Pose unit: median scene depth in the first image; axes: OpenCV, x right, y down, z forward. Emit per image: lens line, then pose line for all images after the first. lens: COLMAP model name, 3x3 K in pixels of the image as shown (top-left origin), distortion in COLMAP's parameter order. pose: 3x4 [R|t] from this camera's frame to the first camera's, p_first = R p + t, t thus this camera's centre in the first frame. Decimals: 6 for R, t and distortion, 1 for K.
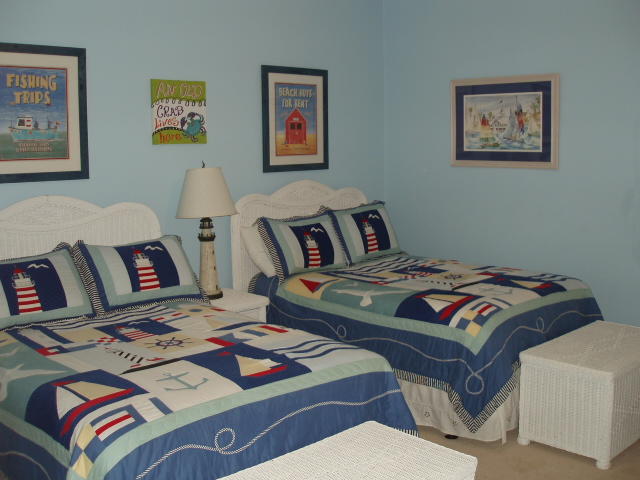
lens RADIAL K [[722.6, 0, 319.2], [0, 722.6, 236.9], [0, 0, 1]] dist [-0.163550, 0.034293]
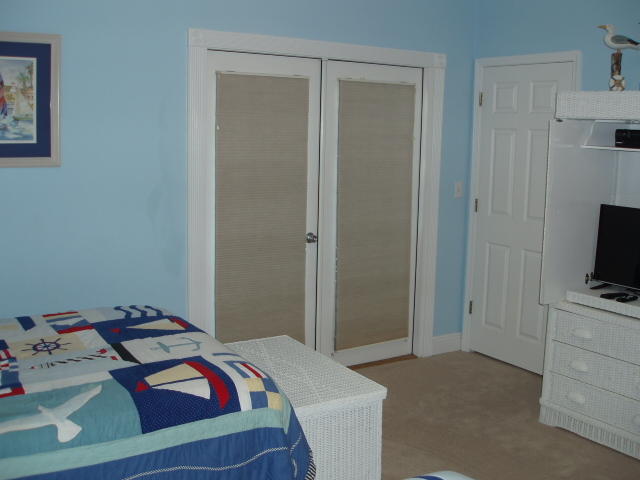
lens RADIAL K [[722.6, 0, 319.2], [0, 722.6, 236.9], [0, 0, 1]] dist [-0.163550, 0.034293]
pose [[0.202102, -0.131317, 0.970521, -0.322339], [0.098770, 0.988650, 0.113203, -0.078701], [-0.974371, 0.072980, 0.212778, 0.582388]]
